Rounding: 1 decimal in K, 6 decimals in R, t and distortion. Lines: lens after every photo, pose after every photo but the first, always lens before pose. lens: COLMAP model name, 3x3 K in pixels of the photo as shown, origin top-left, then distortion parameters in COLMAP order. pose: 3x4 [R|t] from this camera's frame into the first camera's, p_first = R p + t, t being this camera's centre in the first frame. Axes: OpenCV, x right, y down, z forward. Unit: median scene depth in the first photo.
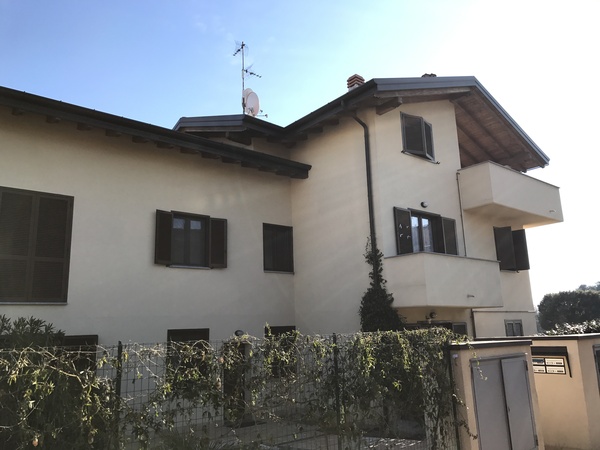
lens RADIAL K [[493.9, 0, 303.4], [0, 493.9, 224.9], [0, 0, 1]] dist [0.045622, -0.059504]
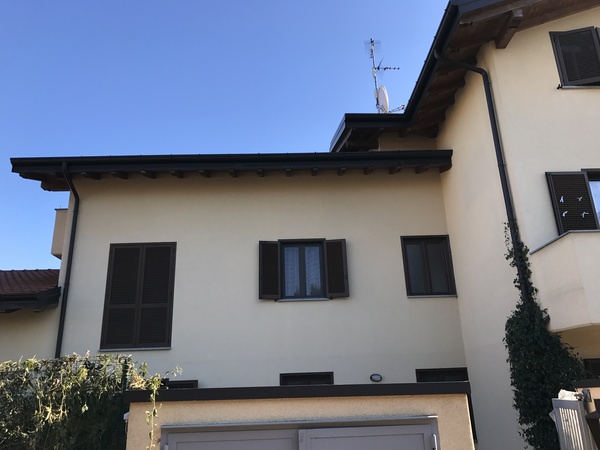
lens RADIAL K [[493.9, 0, 303.4], [0, 493.9, 224.9], [0, 0, 1]] dist [0.045622, -0.059504]
pose [[0.776441, -0.194778, -0.599334, 0.315143], [0.140847, 0.980615, -0.136224, 0.073774], [0.614249, 0.021355, 0.788823, 0.308089]]
